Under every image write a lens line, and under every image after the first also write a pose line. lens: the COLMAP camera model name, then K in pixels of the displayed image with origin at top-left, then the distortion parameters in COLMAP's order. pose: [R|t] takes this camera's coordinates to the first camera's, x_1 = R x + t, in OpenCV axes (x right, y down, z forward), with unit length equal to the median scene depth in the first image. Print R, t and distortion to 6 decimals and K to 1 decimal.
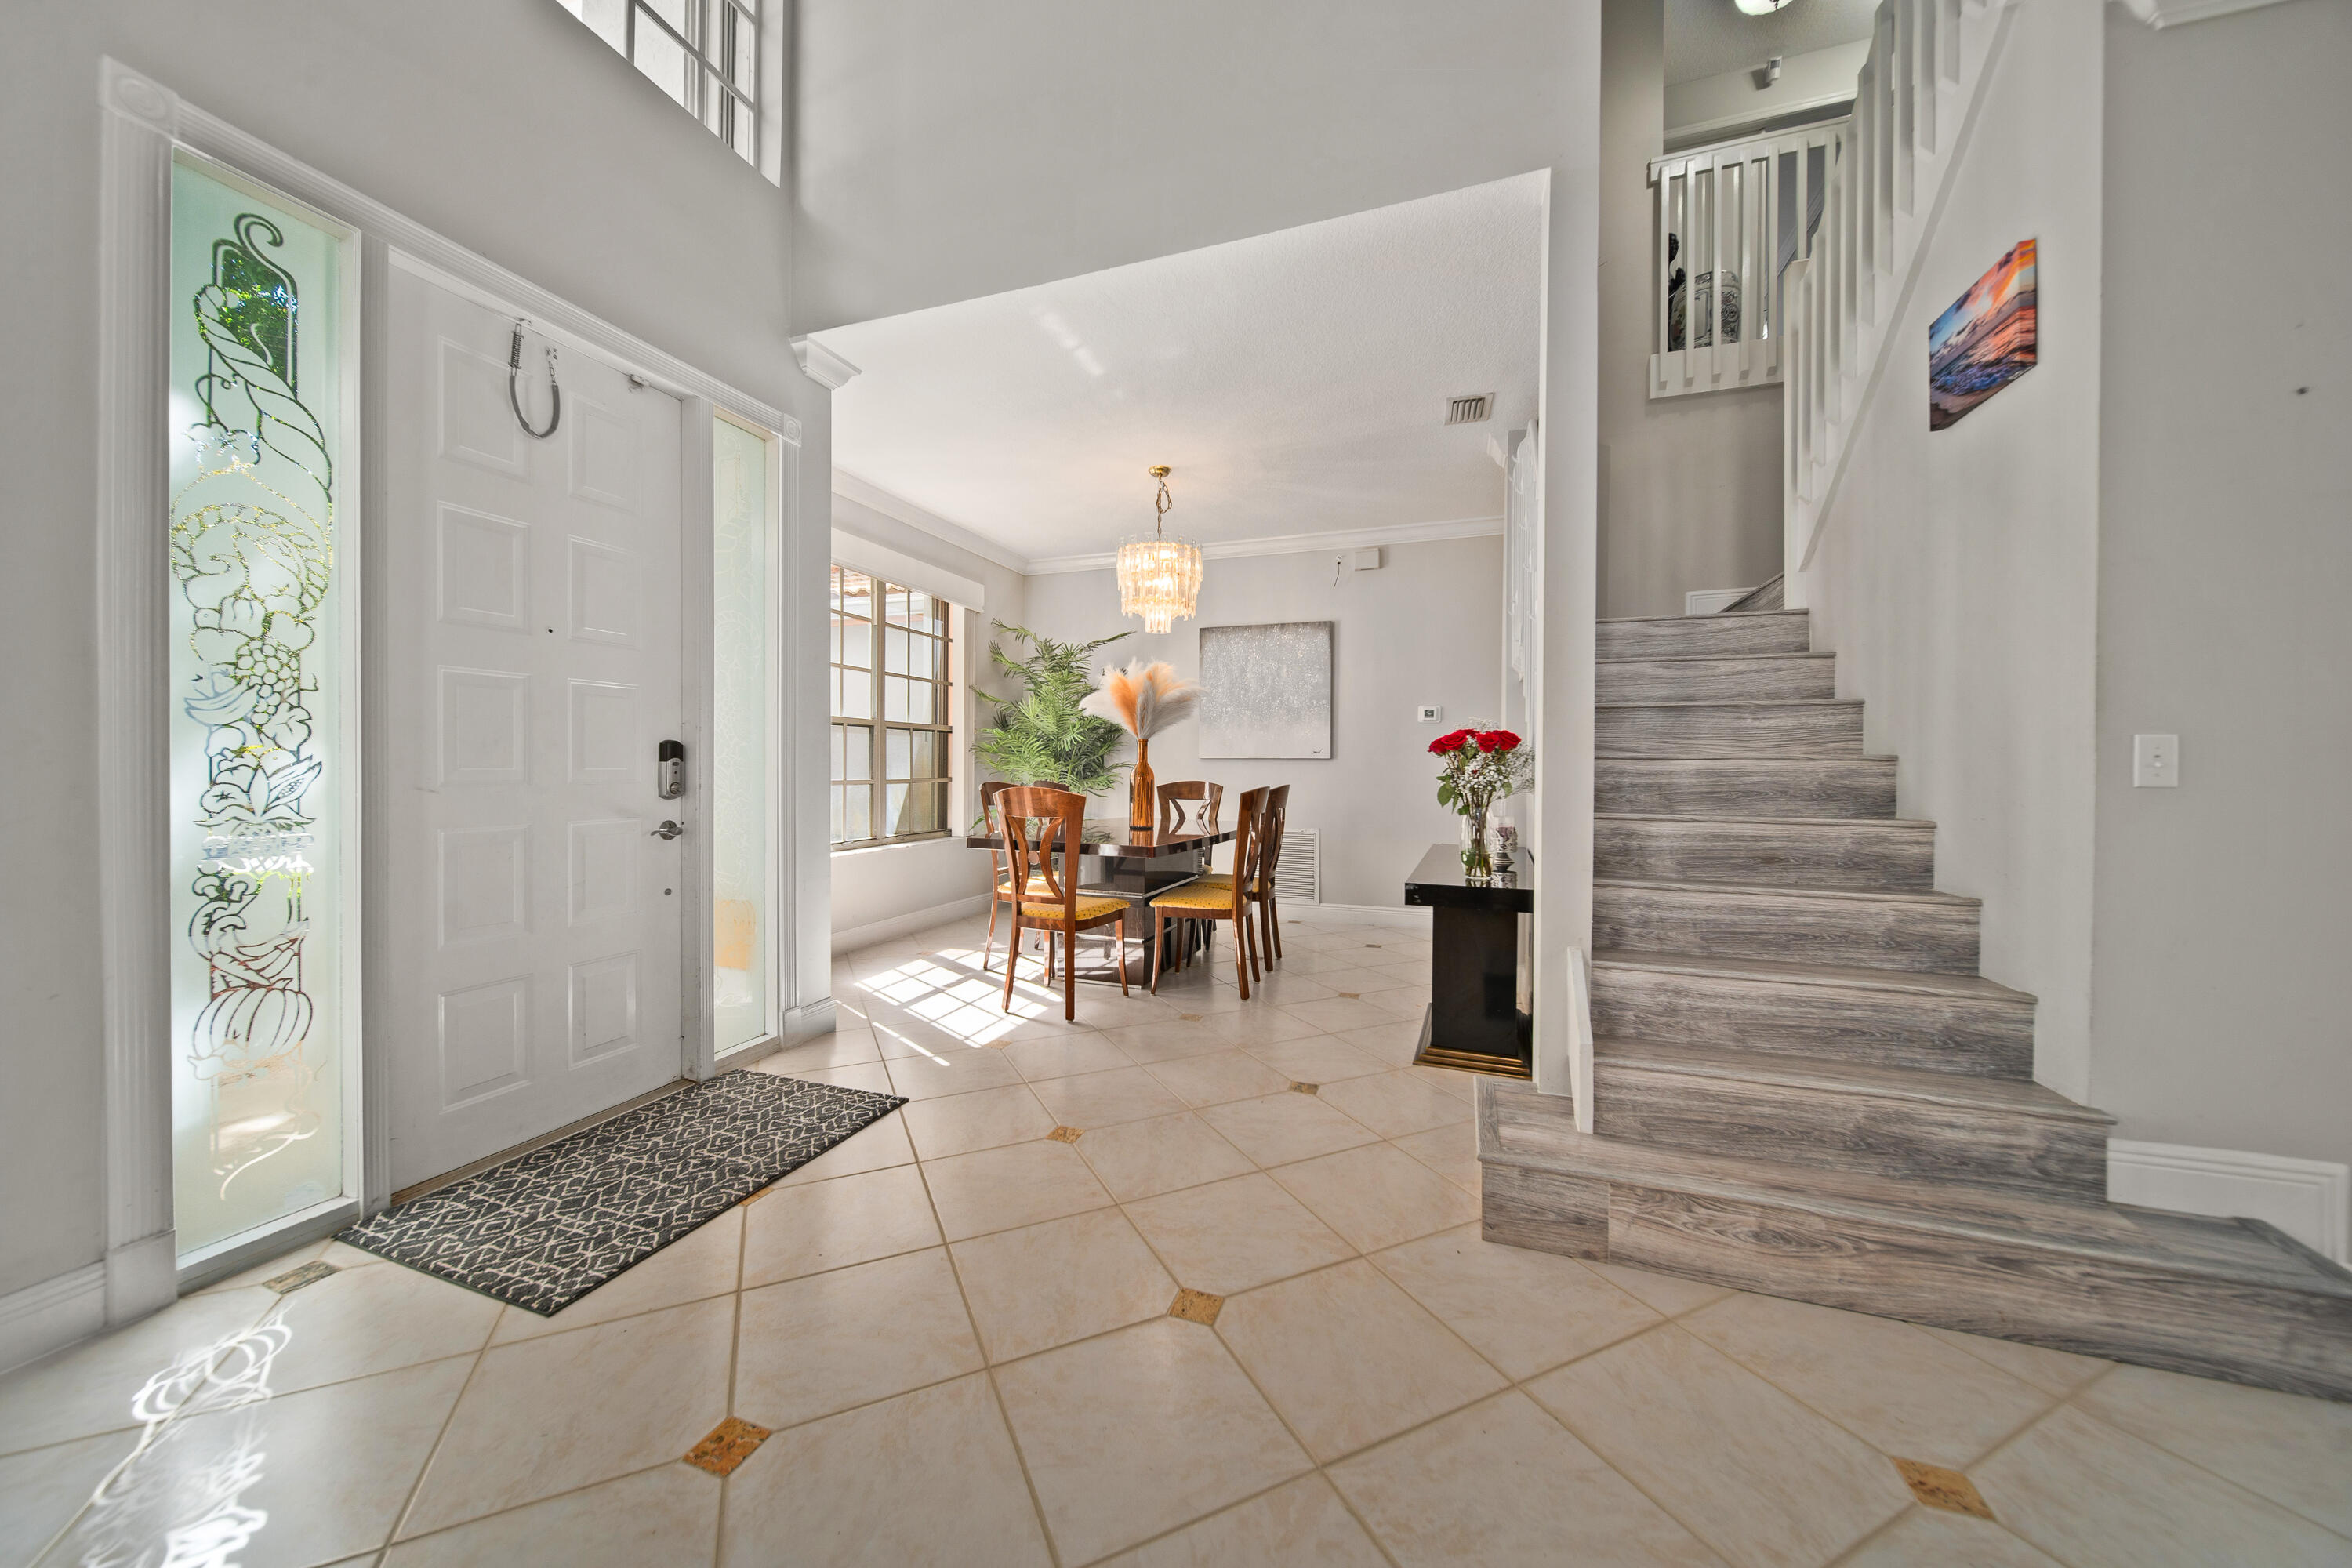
lens RADIAL K [[820.4, 0, 1140.1], [0, 820.4, 775.8], [0, 0, 1]] dist [-0.001912, -0.000679]
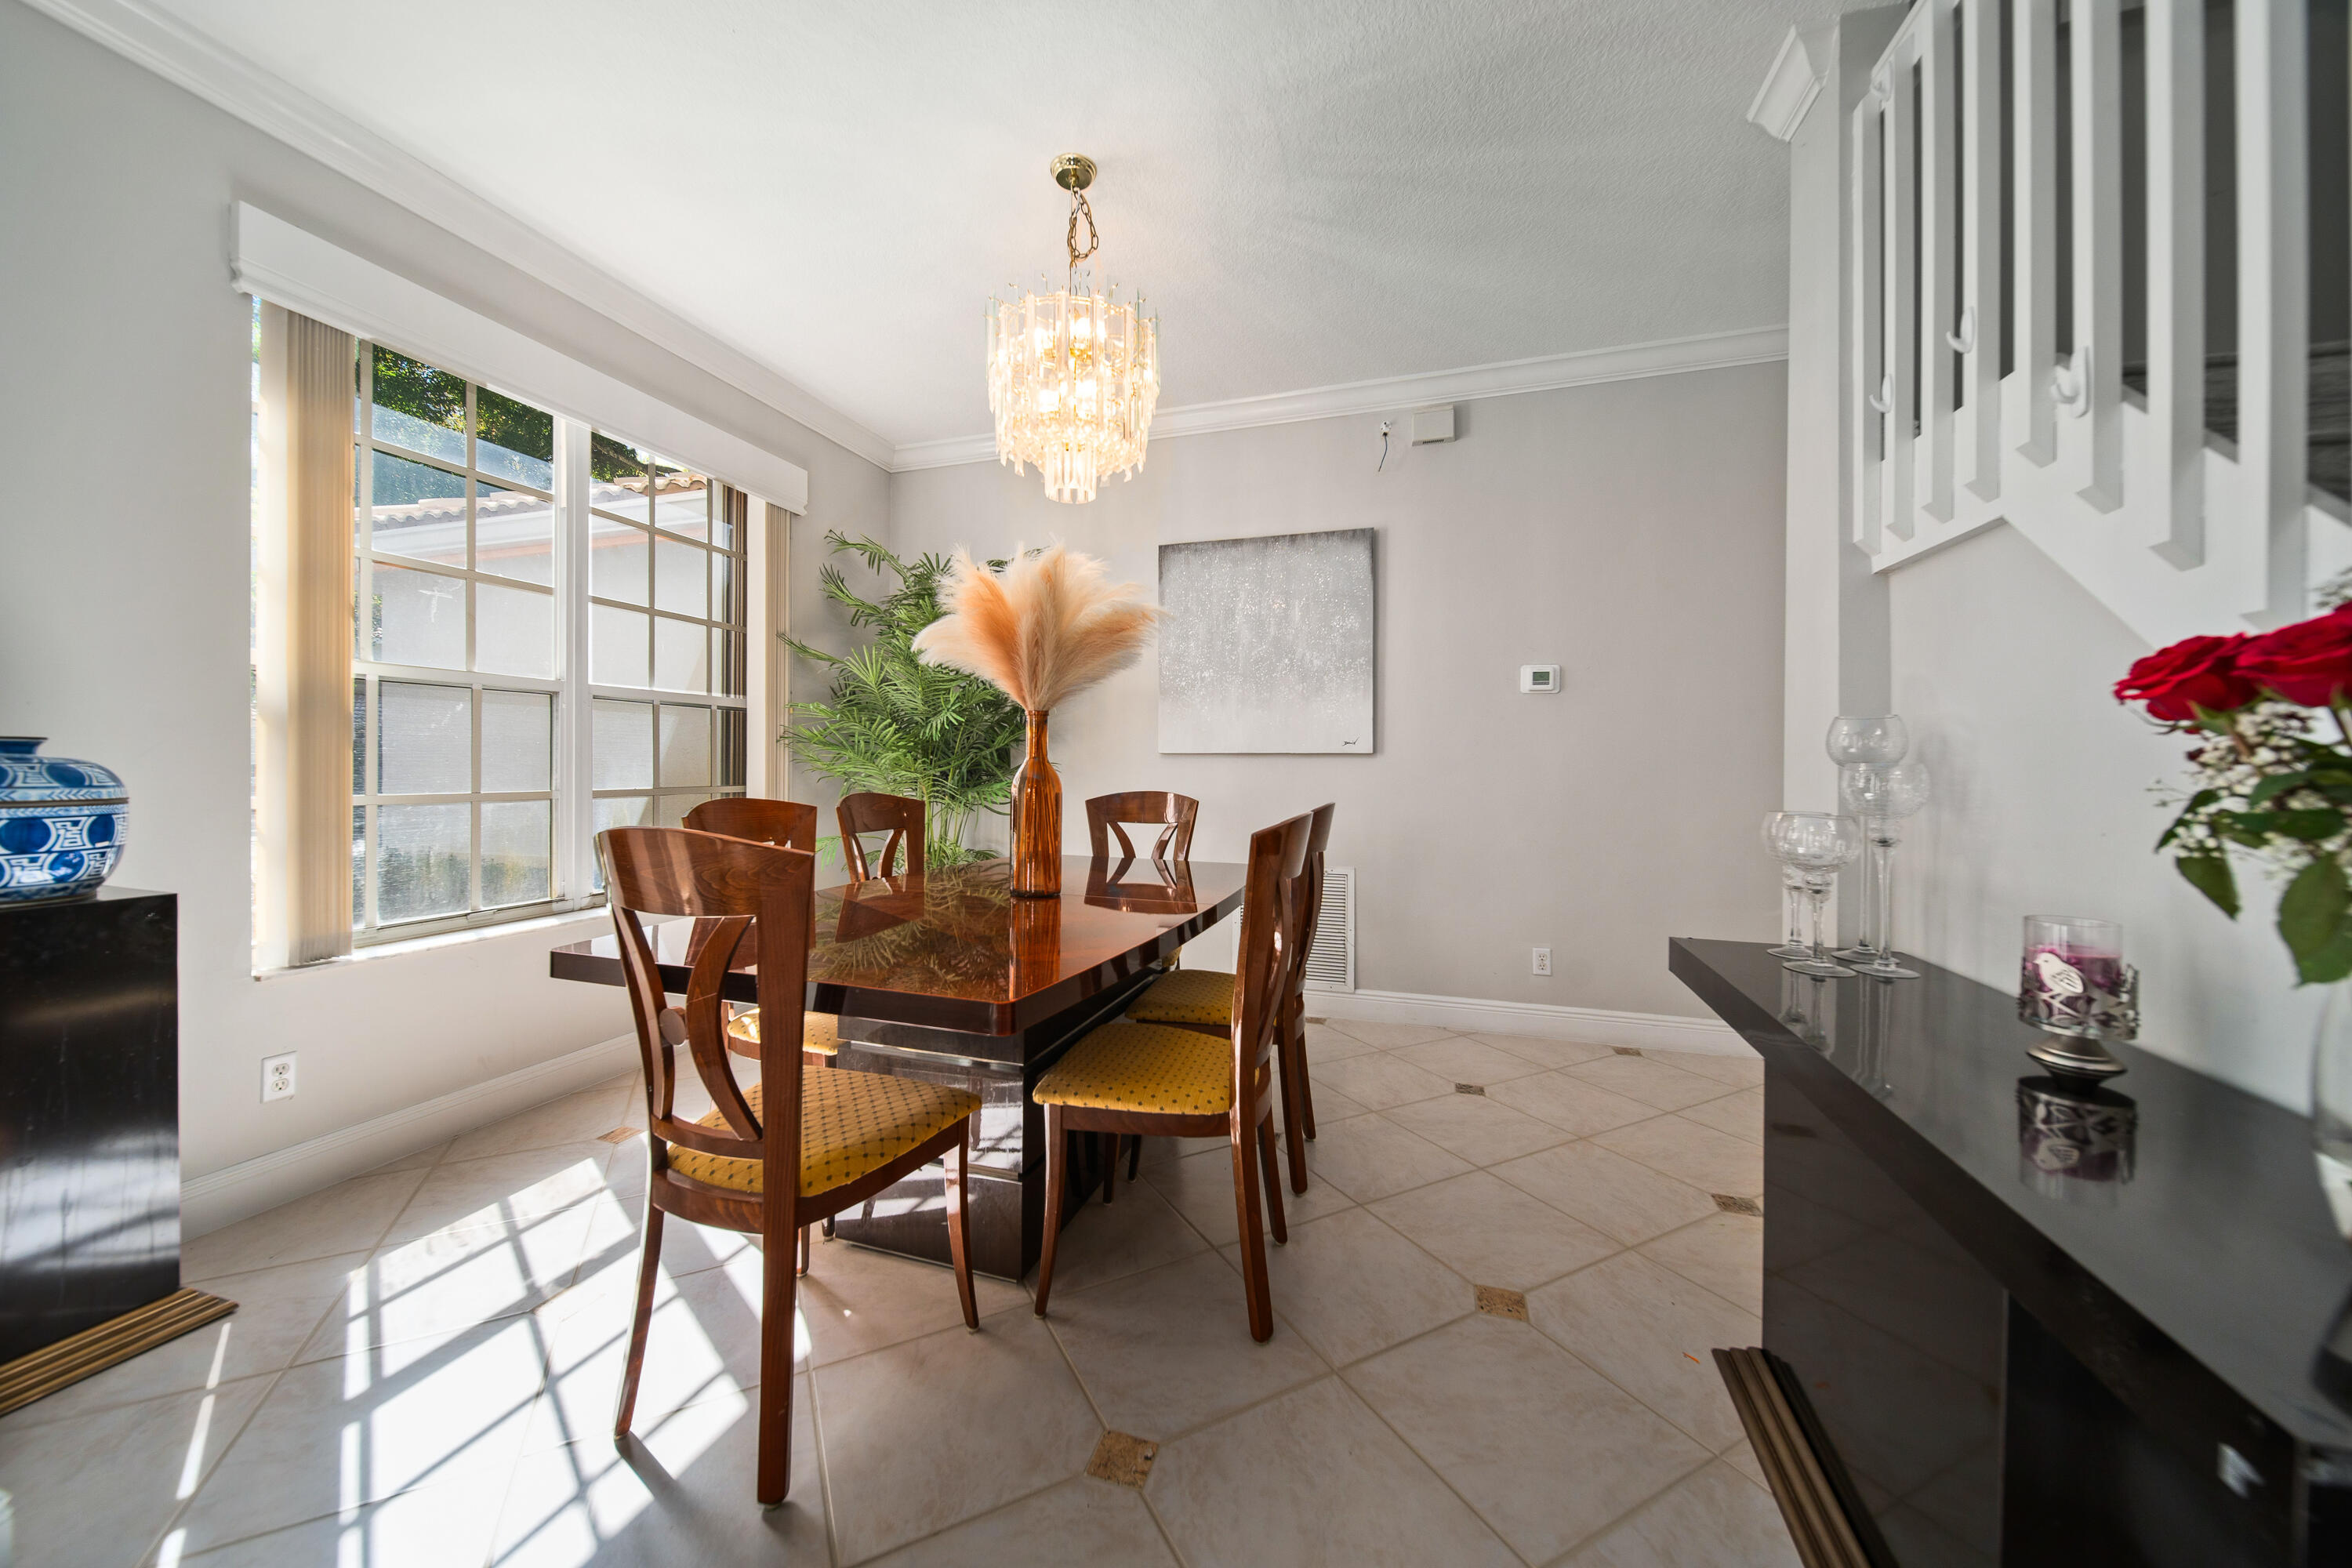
lens RADIAL K [[820.4, 0, 1132.2], [0, 820.4, 770.3], [0, 0, 1]] dist [-0.001912, -0.000679]
pose [[0.999546, -0.001782, 0.030071, 0.045923], [0.002004, 0.999971, -0.007337, -0.005415], [-0.030057, 0.007394, 0.999521, 0.527136]]
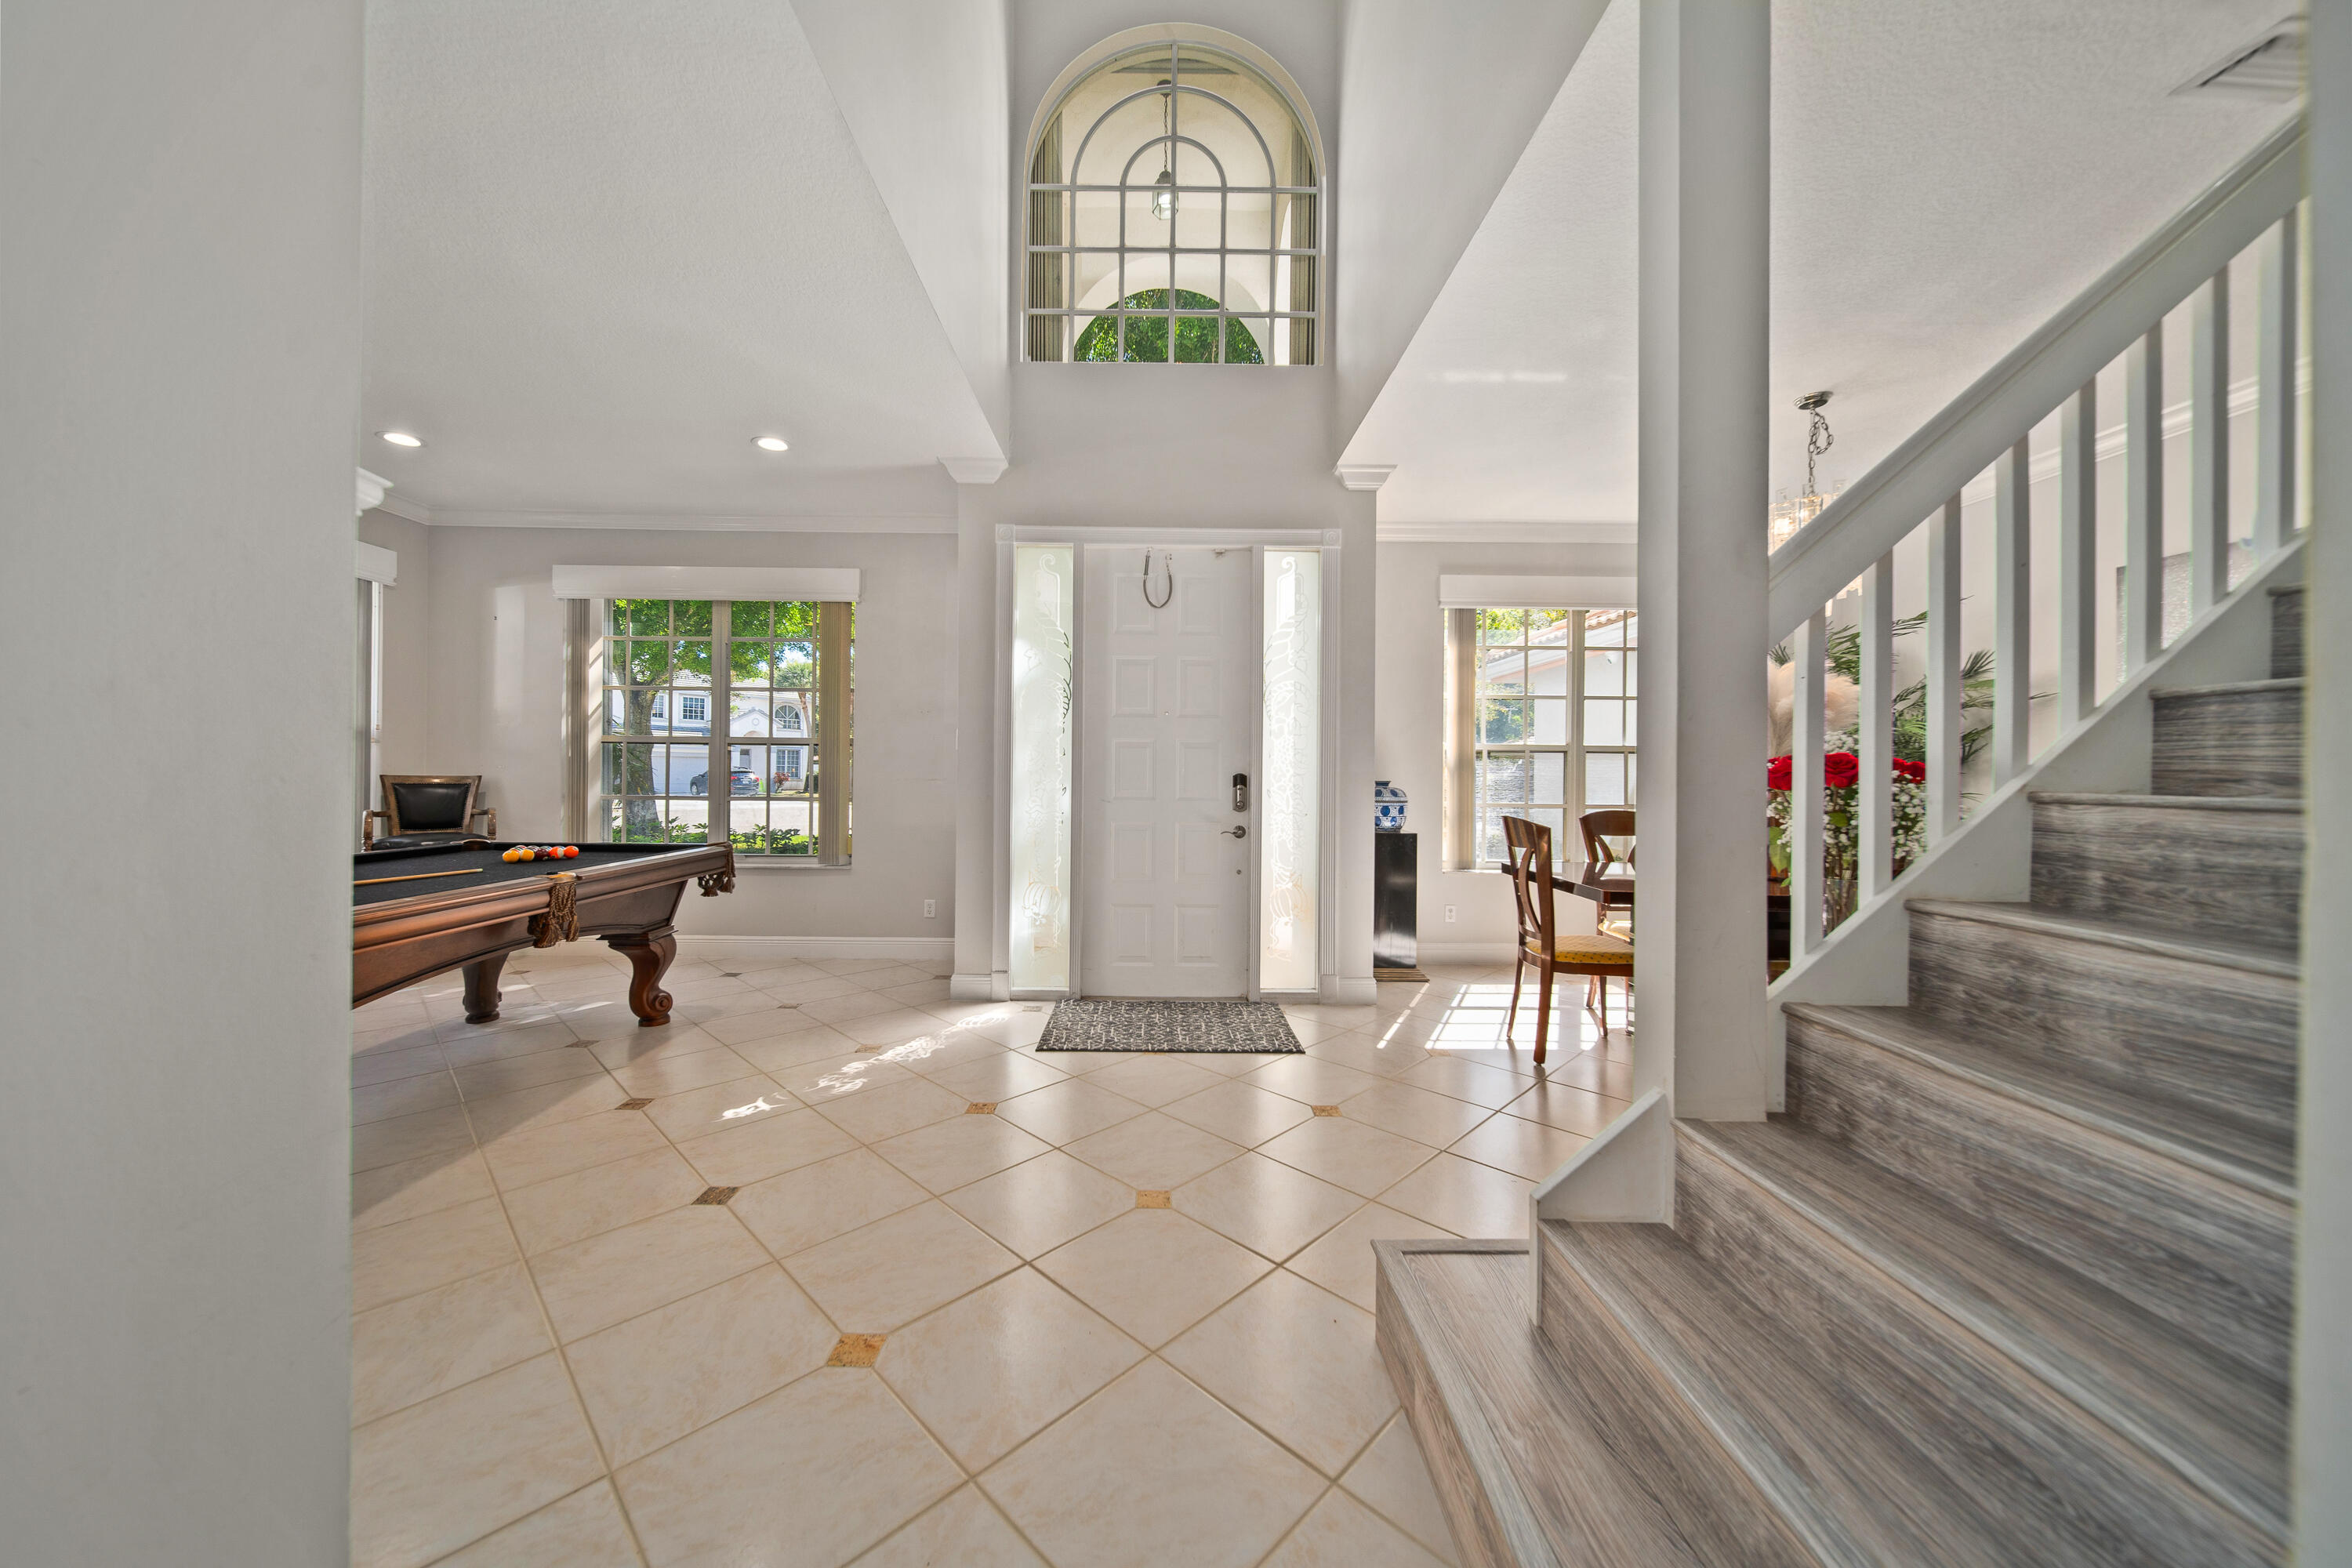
lens RADIAL K [[820.4, 0, 1166.5], [0, 820.4, 770.1], [0, 0, 1]] dist [-0.001912, -0.000679]
pose [[0.360002, -0.006705, -0.932927, 0.524492], [-0.018043, 0.999737, -0.014147, -0.016285], [0.932777, 0.021926, 0.359787, 0.202143]]
